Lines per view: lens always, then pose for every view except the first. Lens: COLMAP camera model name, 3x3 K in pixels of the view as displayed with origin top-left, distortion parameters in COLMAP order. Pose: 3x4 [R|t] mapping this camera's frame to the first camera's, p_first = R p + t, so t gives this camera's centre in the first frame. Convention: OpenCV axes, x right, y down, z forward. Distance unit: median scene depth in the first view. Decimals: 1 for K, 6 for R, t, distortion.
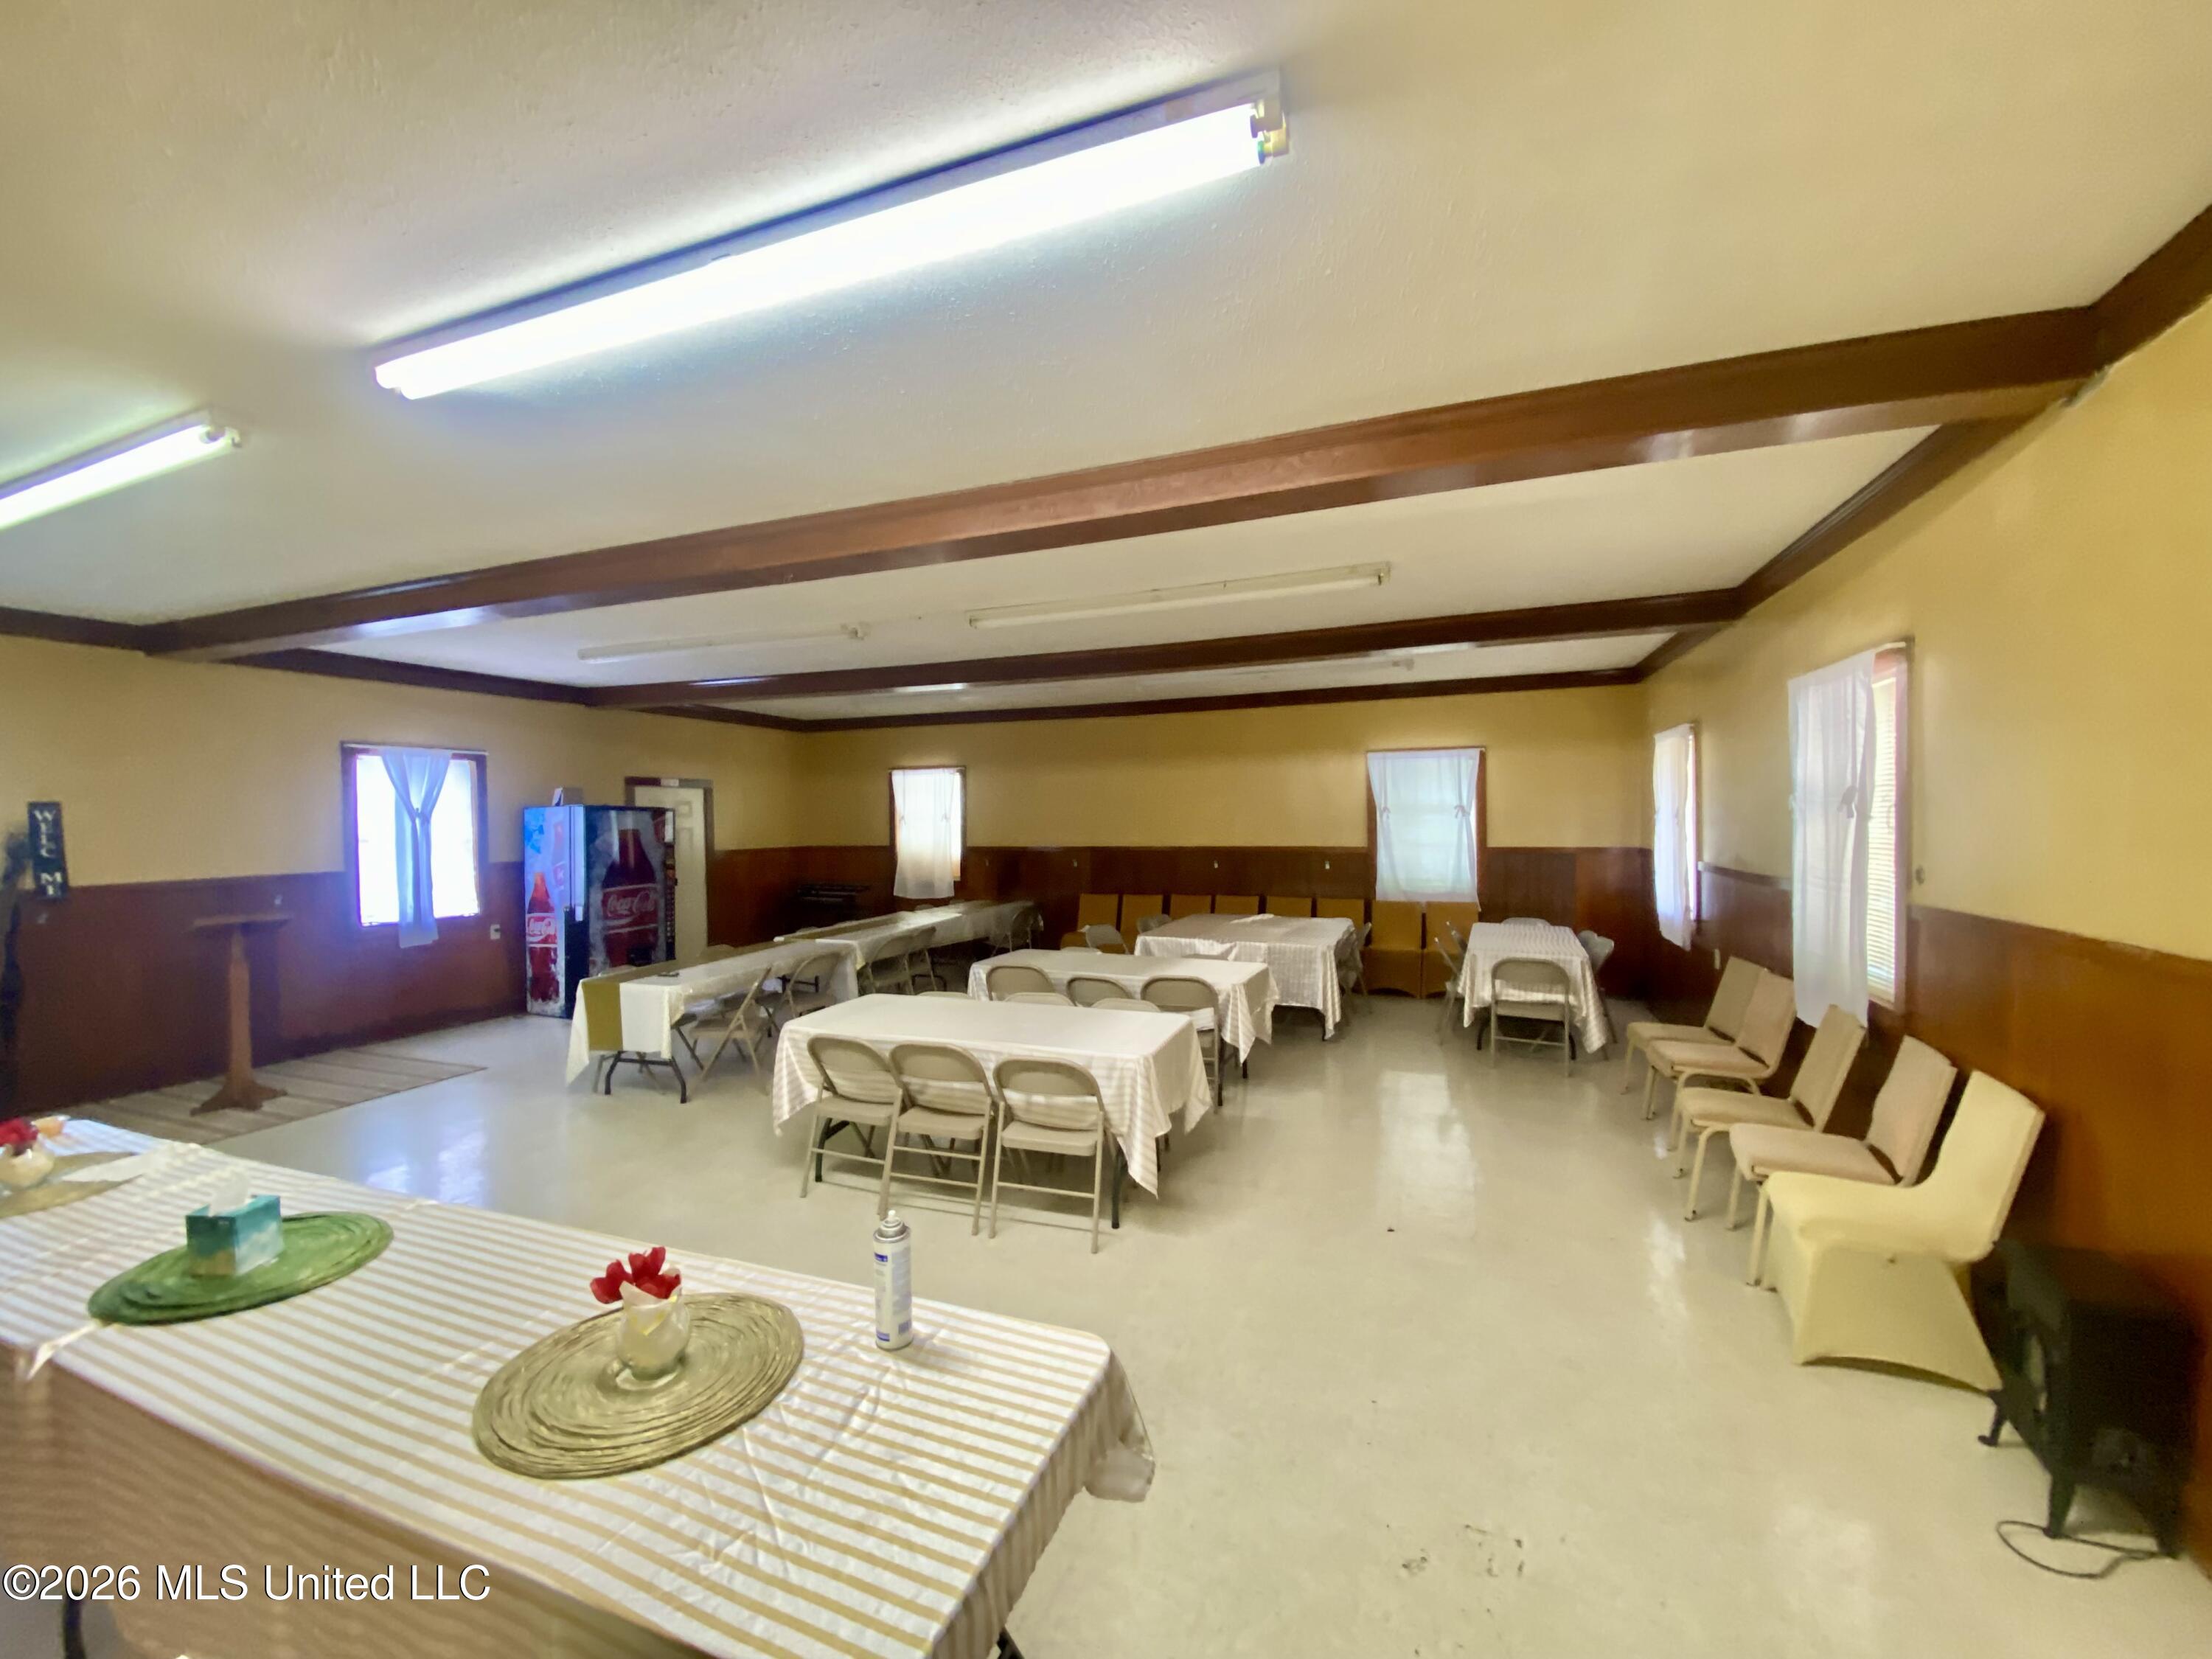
lens RADIAL K [[924.2, 0, 1108.3], [0, 924.2, 823.4], [0, 0, 1]] dist [0.030653, -0.026287]
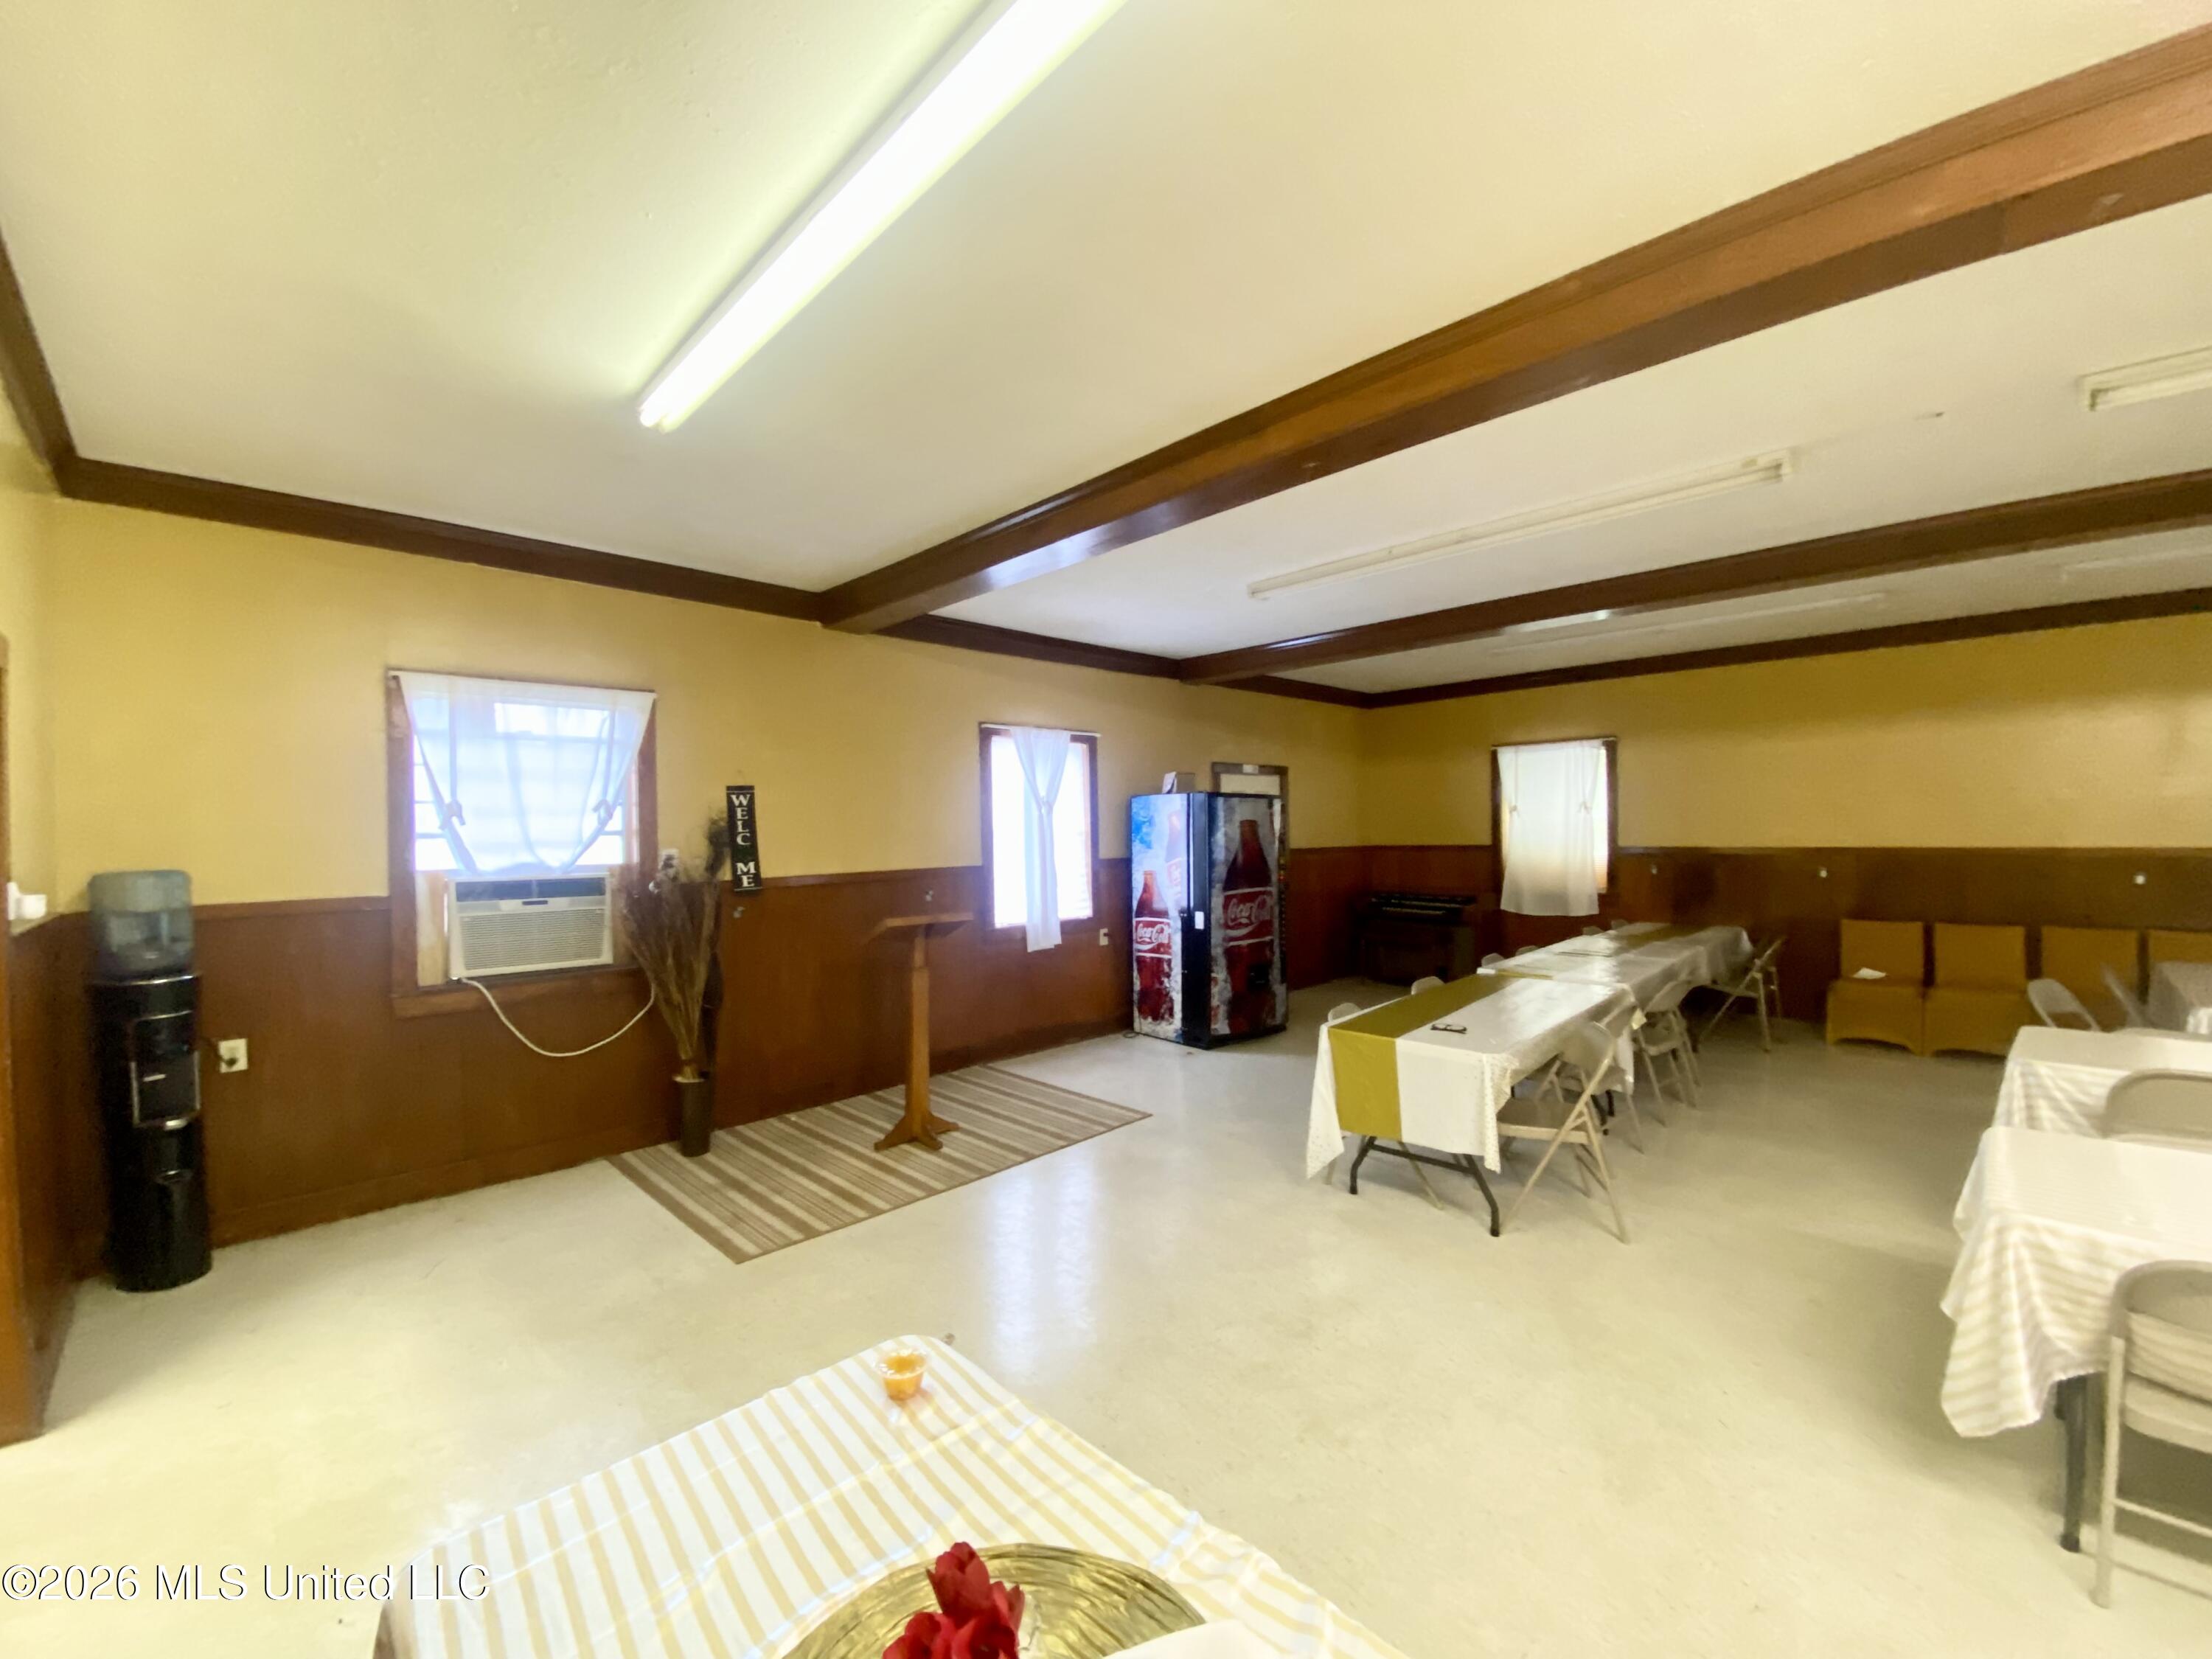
lens RADIAL K [[924.2, 0, 1108.3], [0, 924.2, 823.4], [0, 0, 1]] dist [0.030653, -0.026287]
pose [[0.910863, -0.001258, -0.412707, -0.303272], [-0.000262, 0.999993, -0.003628, 0.012527], [0.412709, 0.003412, 0.910856, 0.210847]]
